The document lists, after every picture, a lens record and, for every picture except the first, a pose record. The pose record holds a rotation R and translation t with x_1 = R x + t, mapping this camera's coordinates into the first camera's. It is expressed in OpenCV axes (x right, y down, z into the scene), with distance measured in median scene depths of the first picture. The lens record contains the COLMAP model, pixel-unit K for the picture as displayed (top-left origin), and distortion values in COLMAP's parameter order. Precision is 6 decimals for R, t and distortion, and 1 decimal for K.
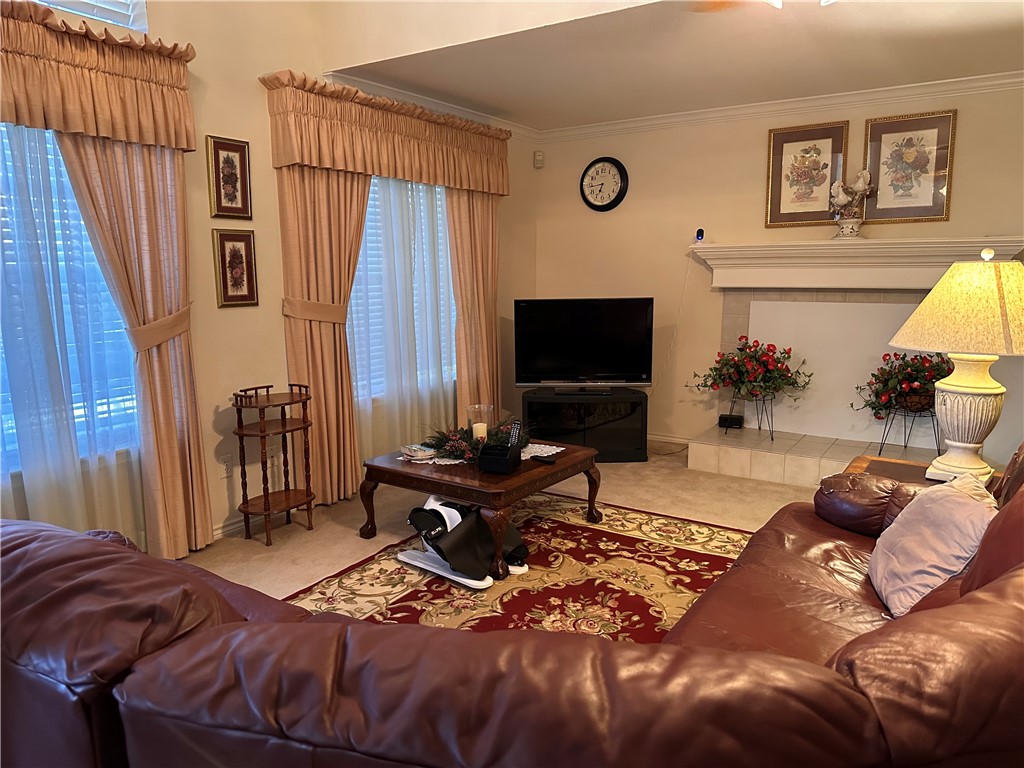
lens RADIAL K [[719.1, 0, 502.8], [0, 719.1, 376.3], [0, 0, 1]] dist [0.047937, -0.042651]
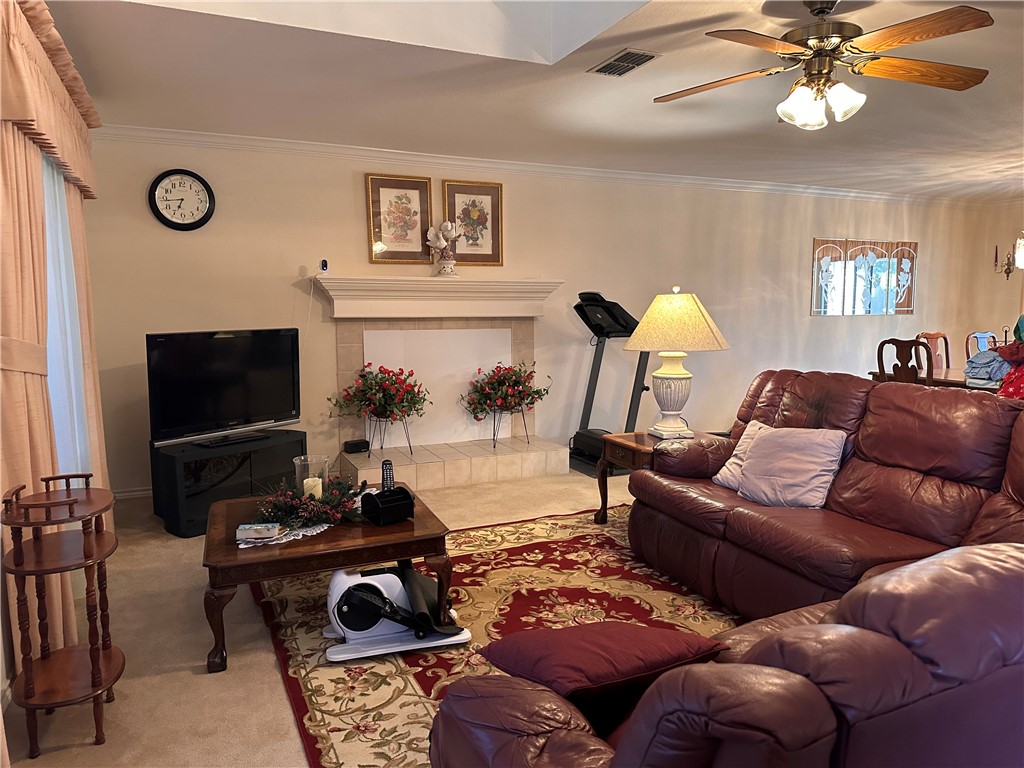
lens RADIAL K [[719.1, 0, 505.9], [0, 719.1, 387.2], [0, 0, 1]] dist [0.047937, -0.042651]
pose [[0.526913, -0.091269, 0.845005, -0.661672], [0.123172, 0.991922, 0.030332, -0.040182], [-0.840947, 0.088099, 0.533898, 0.388158]]
